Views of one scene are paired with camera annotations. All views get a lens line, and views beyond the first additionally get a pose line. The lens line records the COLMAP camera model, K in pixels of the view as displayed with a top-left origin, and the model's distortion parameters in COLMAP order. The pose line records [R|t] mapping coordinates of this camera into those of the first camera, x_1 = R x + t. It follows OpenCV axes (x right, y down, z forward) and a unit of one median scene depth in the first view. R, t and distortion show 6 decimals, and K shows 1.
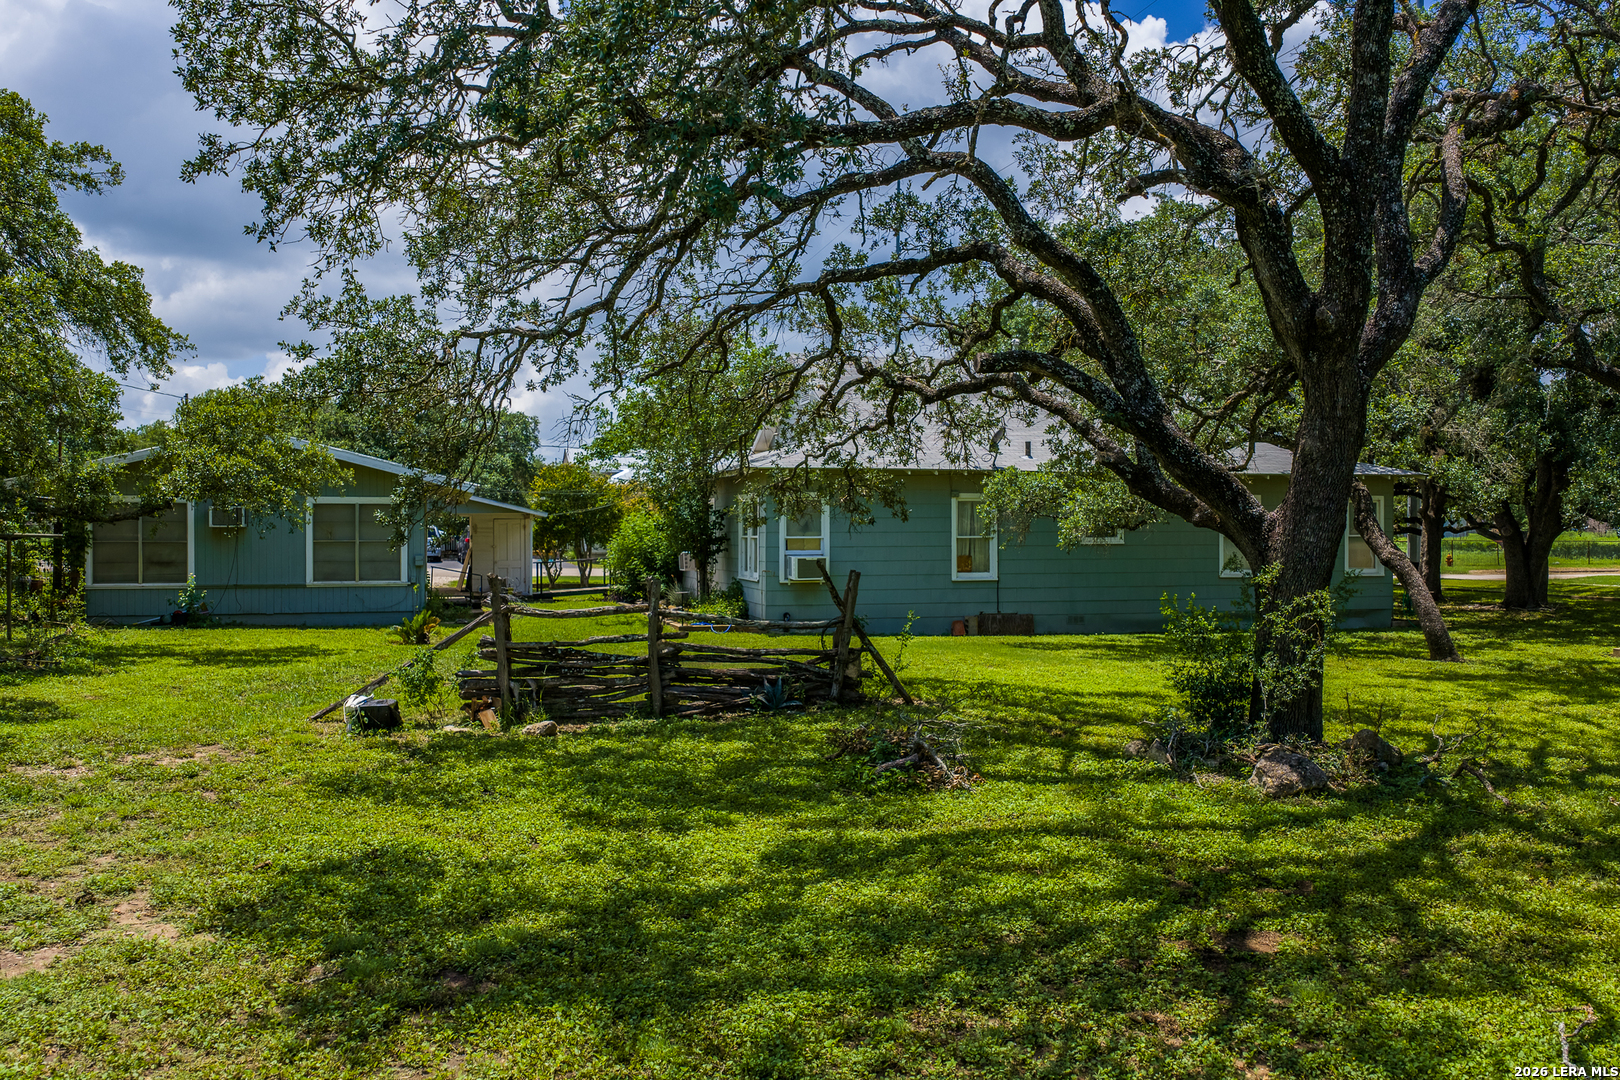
lens RADIAL K [[1317.9, 0, 810.0], [0, 1317.9, 540.0], [0, 0, 1]] dist [0.004167, -0.005737]
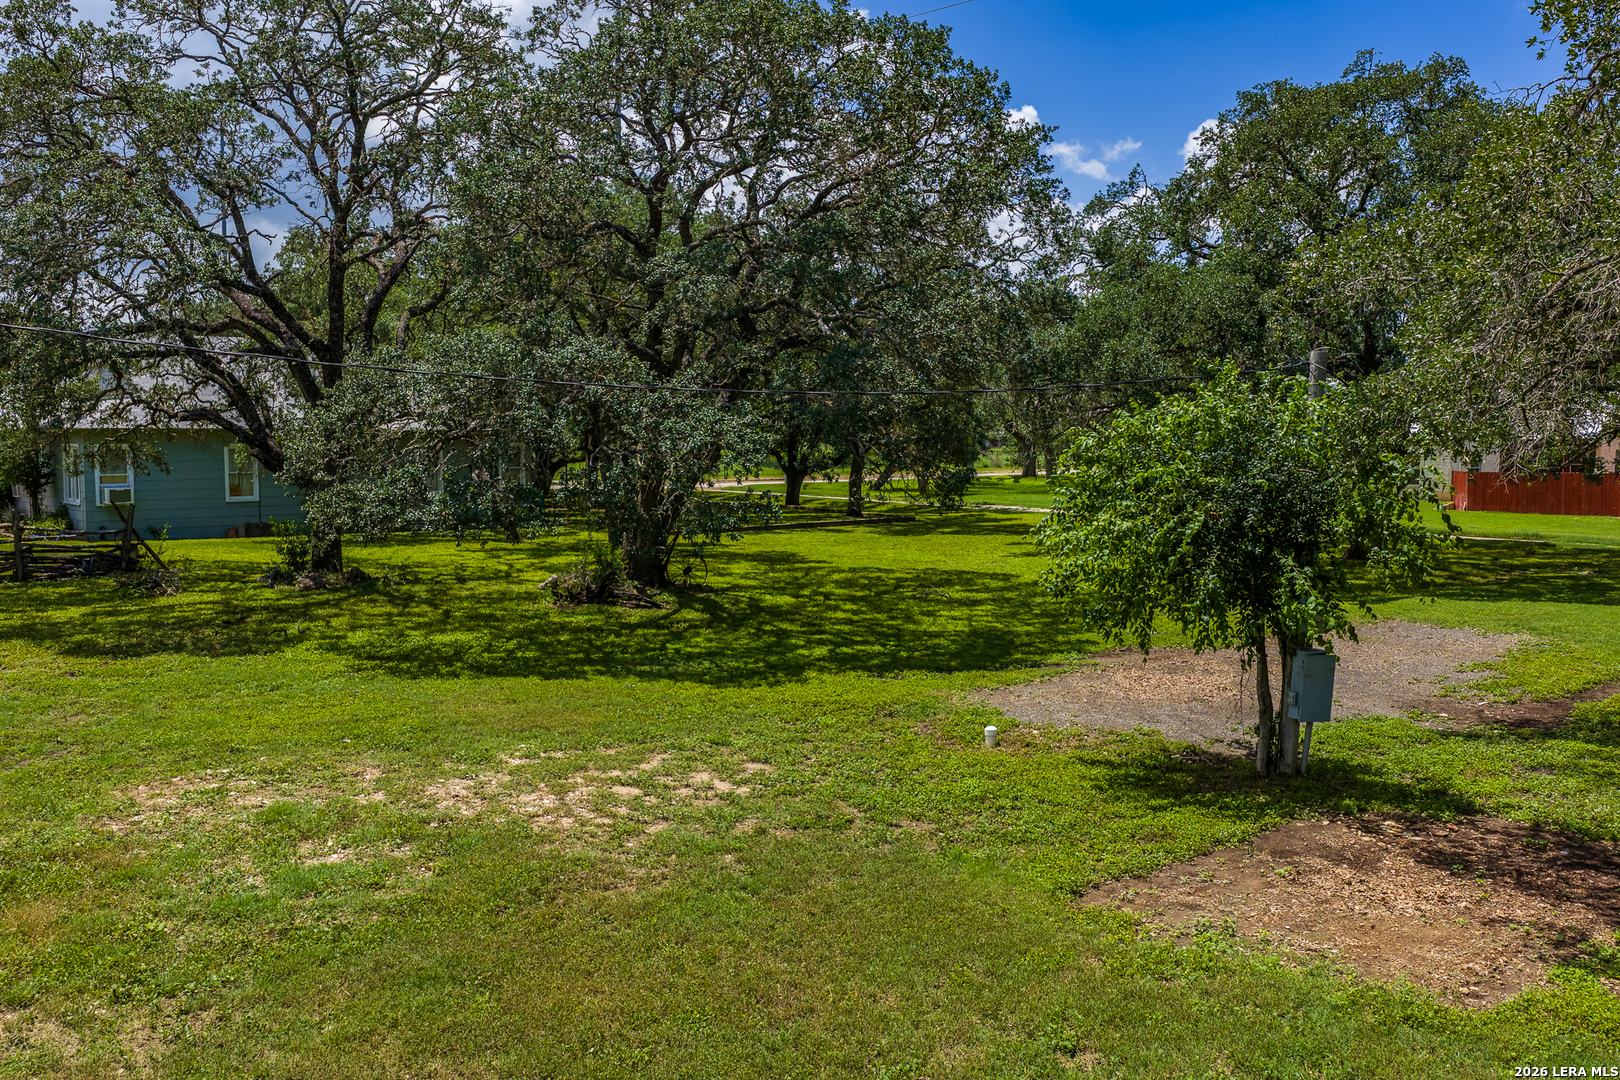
lens RADIAL K [[1317.9, 0, 810.0], [0, 1317.9, 540.0], [0, 0, 1]] dist [0.004167, -0.005737]
pose [[0.894786, -0.032003, 0.445347, 0.058724], [-0.000493, 0.997357, 0.072661, -0.066158], [-0.446495, -0.065235, 0.892405, -1.200197]]
